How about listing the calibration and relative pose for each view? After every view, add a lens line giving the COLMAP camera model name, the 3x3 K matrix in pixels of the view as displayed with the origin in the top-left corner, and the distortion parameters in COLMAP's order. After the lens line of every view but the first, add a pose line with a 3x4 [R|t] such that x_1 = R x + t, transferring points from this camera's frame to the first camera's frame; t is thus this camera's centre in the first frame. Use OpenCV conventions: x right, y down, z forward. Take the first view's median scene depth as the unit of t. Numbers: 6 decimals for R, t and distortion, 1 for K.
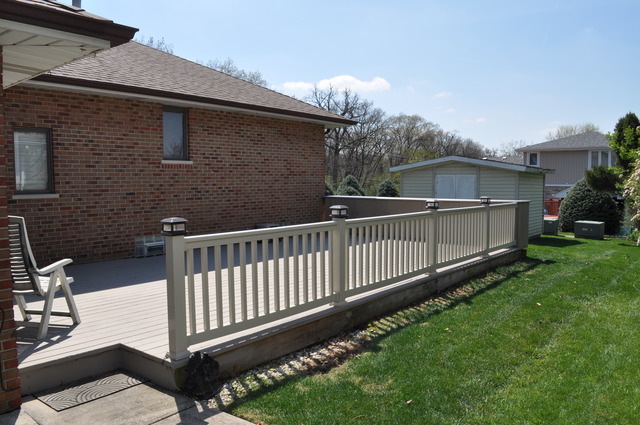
lens RADIAL K [[505.8, 0, 320.0], [0, 505.8, 212.5], [0, 0, 1]] dist [-0.115934, -0.000309]
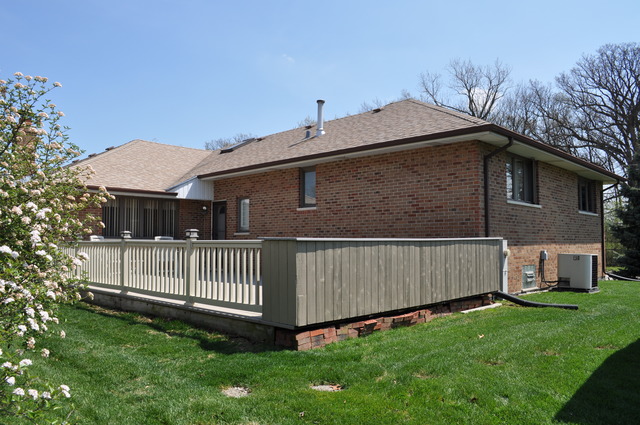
lens RADIAL K [[505.8, 0, 320.0], [0, 505.8, 212.5], [0, 0, 1]] dist [-0.115934, -0.000309]
pose [[-0.102192, -0.051619, -0.993425, 0.902477], [-0.052711, 0.997531, -0.046410, -0.028159], [0.993367, 0.047622, -0.104660, 1.039313]]
